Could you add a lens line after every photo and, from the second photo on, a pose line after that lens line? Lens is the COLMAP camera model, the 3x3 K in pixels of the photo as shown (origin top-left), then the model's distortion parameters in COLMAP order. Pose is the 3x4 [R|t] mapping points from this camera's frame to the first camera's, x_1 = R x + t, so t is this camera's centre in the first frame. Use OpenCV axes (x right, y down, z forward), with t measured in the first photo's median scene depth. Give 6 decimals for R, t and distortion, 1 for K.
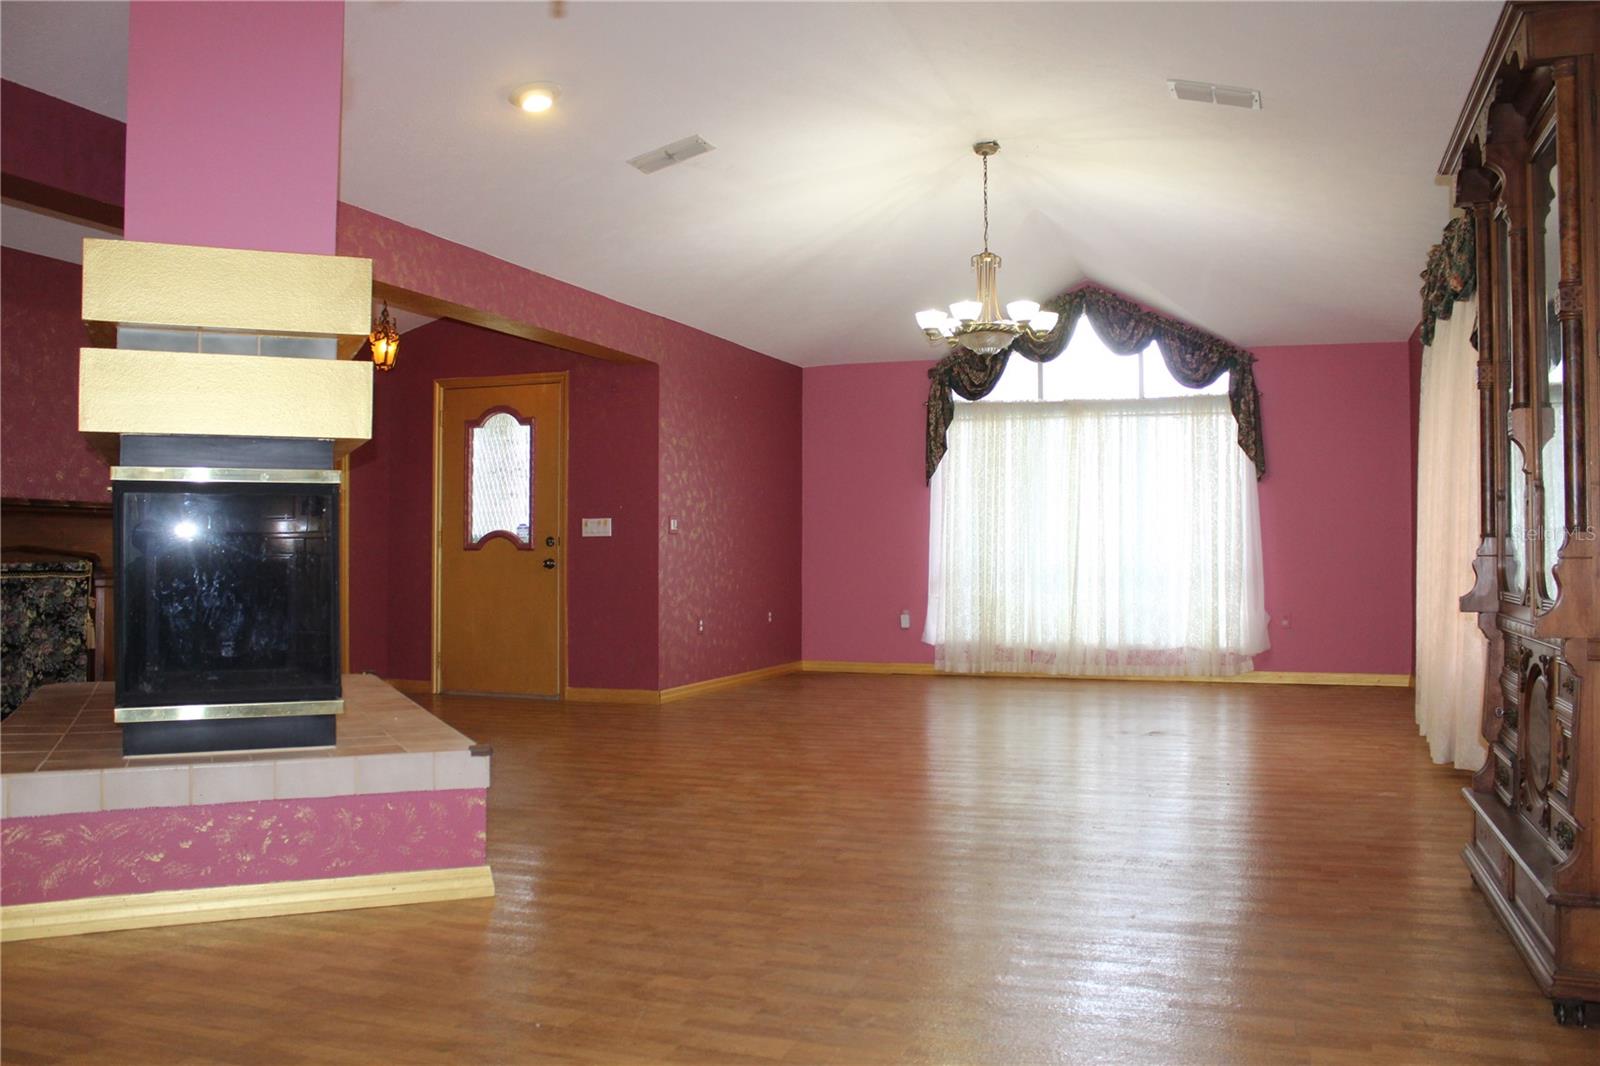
lens RADIAL K [[1326.8, 0, 814.1], [0, 1326.8, 530.8], [0, 0, 1]] dist [-0.165602, 0.149255]
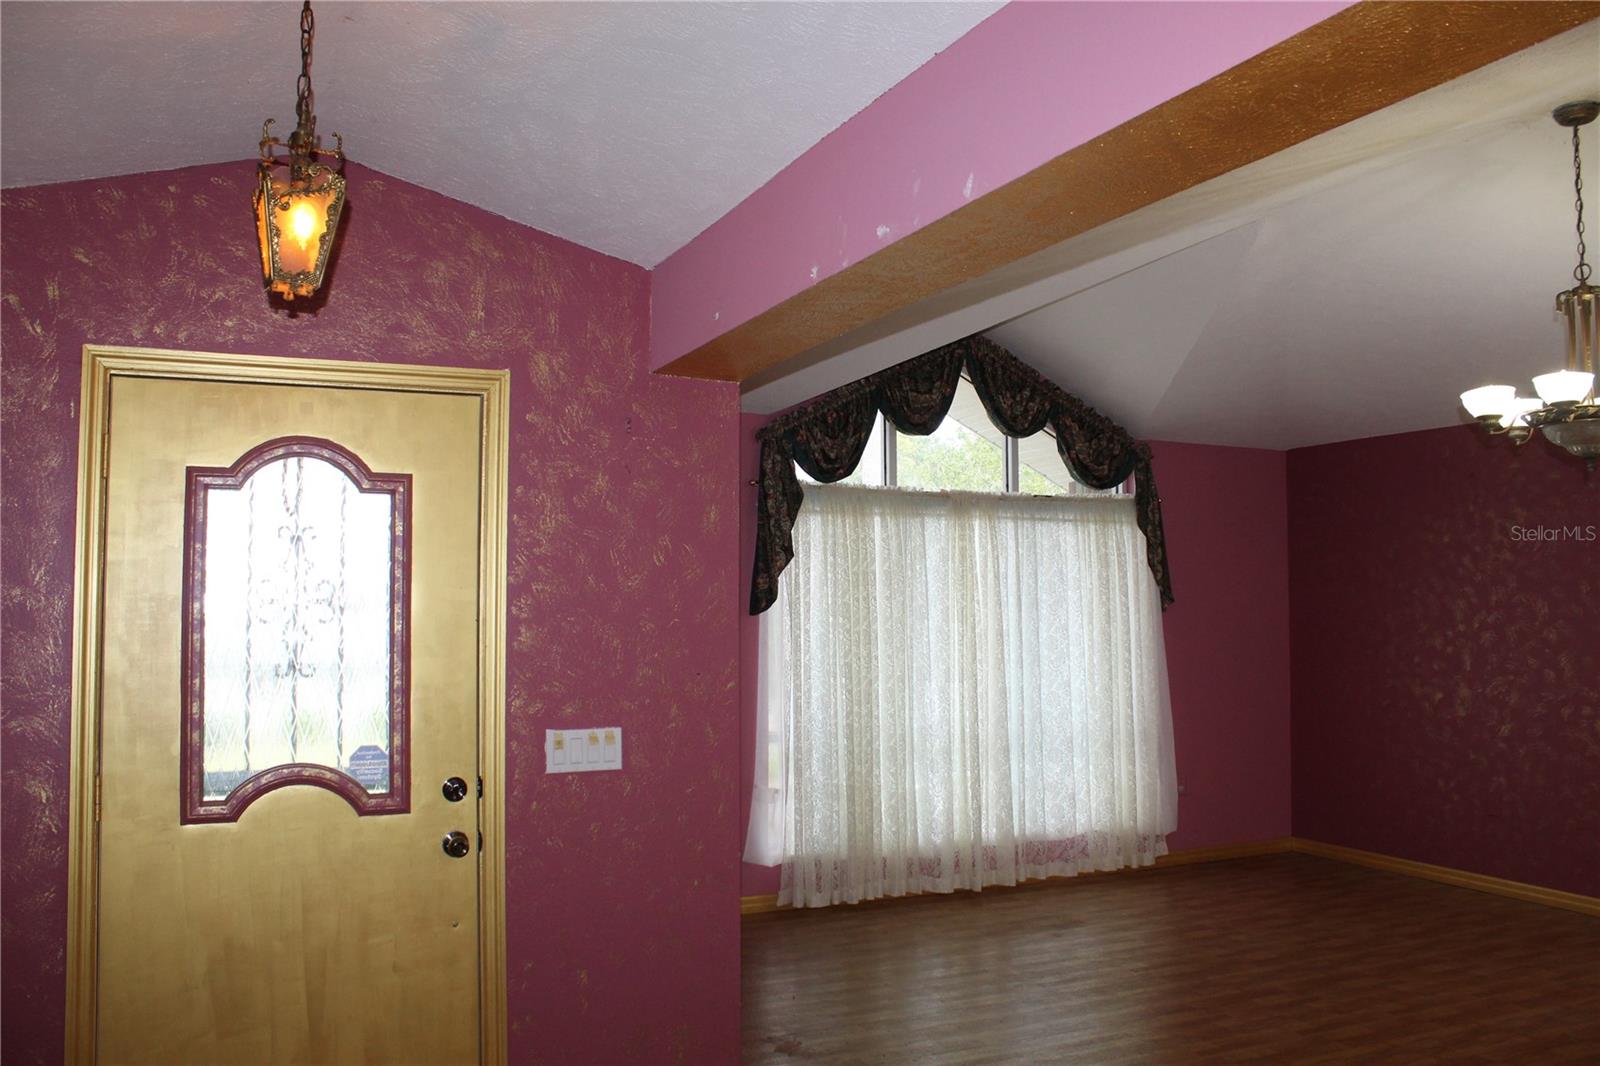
lens RADIAL K [[1326.8, 0, 814.1], [0, 1326.8, 530.8], [0, 0, 1]] dist [-0.165602, 0.149255]
pose [[0.715585, 0.038364, 0.697471, -0.515563], [-0.009663, 0.998939, -0.045032, -0.068814], [-0.698459, 0.025484, 0.715197, 0.813973]]
